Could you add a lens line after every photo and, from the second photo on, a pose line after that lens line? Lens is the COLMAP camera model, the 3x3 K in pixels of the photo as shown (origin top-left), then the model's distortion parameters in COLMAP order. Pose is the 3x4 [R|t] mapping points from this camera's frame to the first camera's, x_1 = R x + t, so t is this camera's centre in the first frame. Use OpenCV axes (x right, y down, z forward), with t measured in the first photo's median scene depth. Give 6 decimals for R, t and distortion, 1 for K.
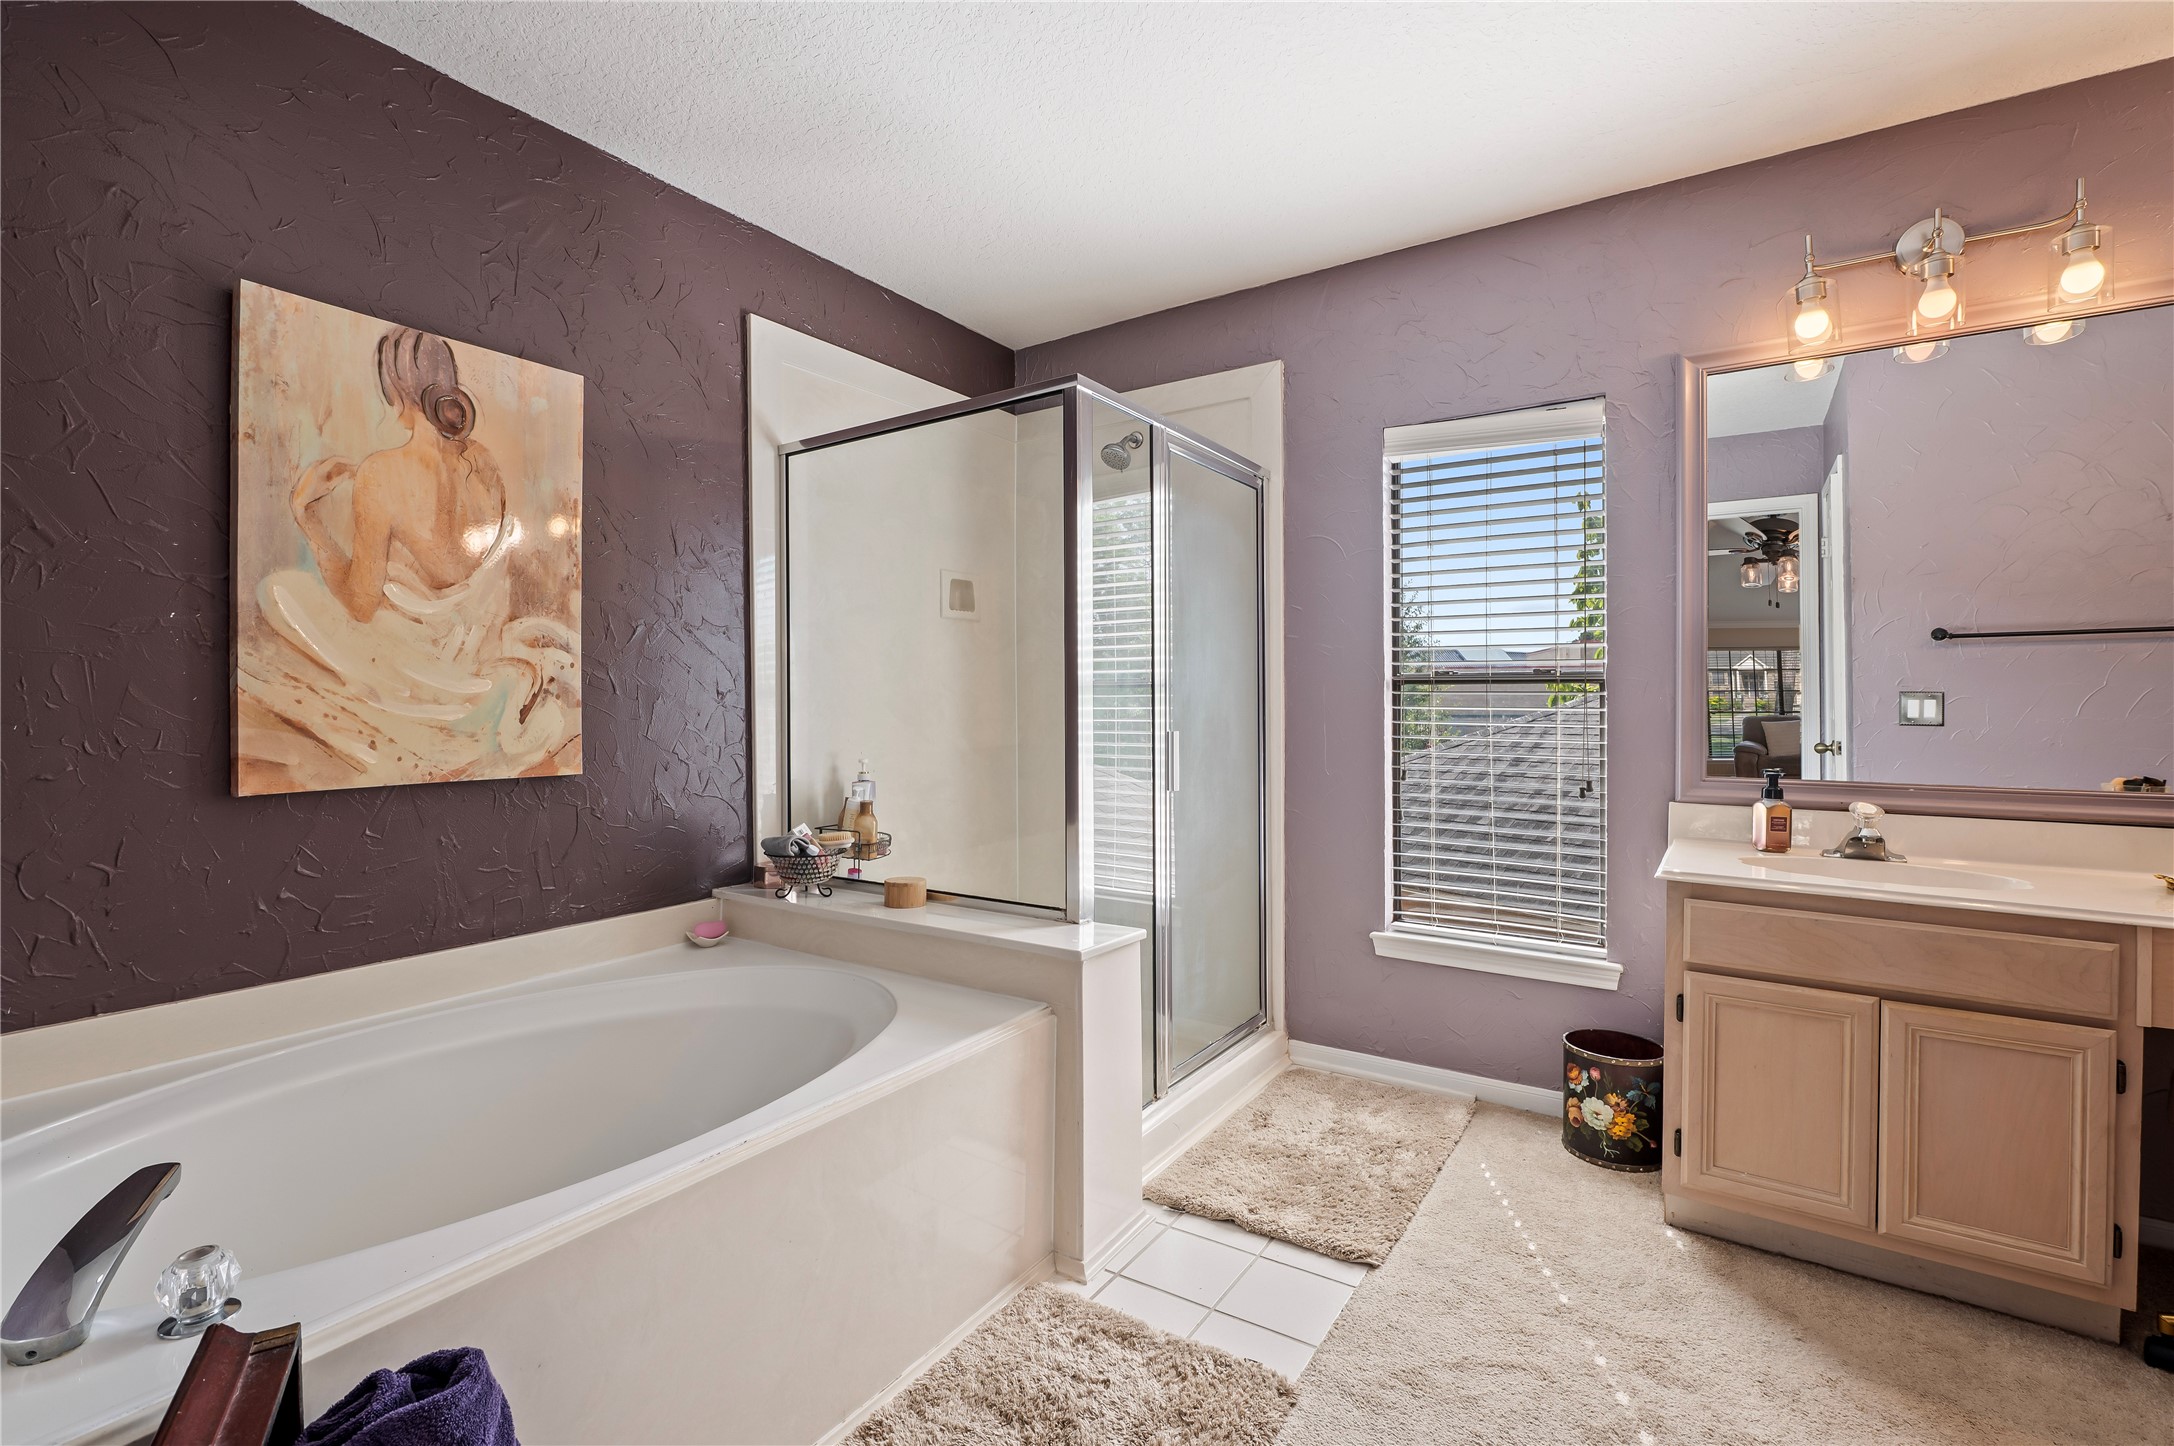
lens RADIAL K [[950.1, 0, 1122.7], [0, 950.1, 720.5], [0, 0, 1]] dist [-0.002408, -0.000357]
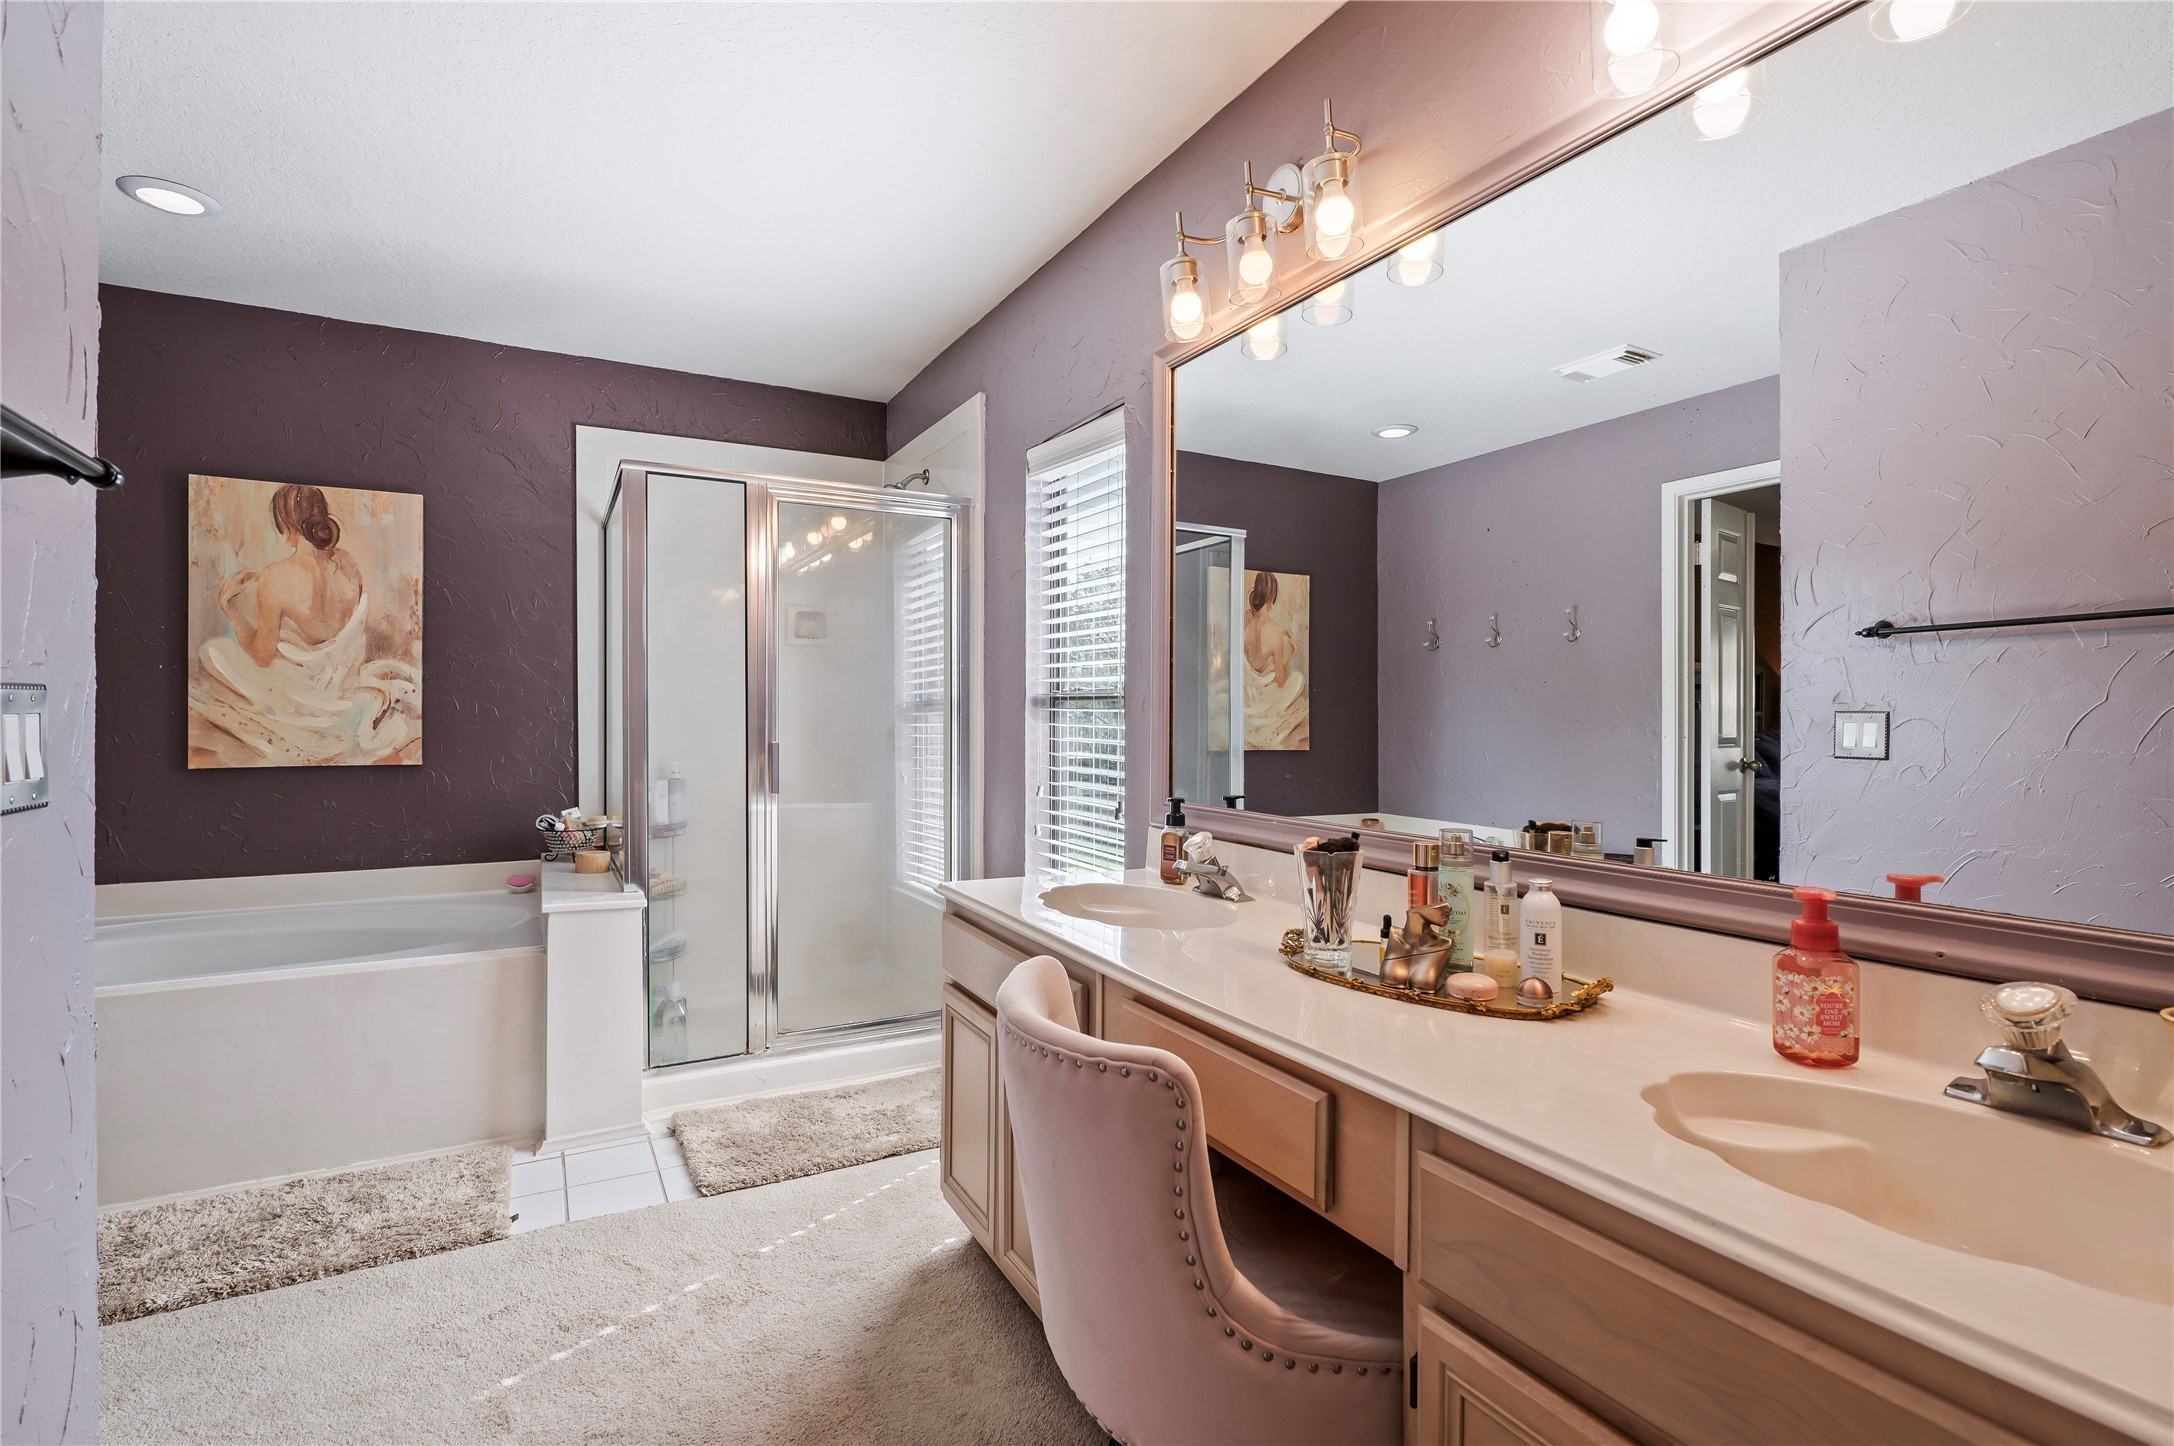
lens RADIAL K [[997.1, 0, 1039.5], [0, 997.1, 740.4], [0, 0, 1]] dist [0.000258, -0.000250]
pose [[0.882226, 0.017283, -0.470508, 1.127764], [-0.014354, 0.999849, 0.009812, -0.011245], [0.470606, -0.001903, 0.882341, 0.092674]]
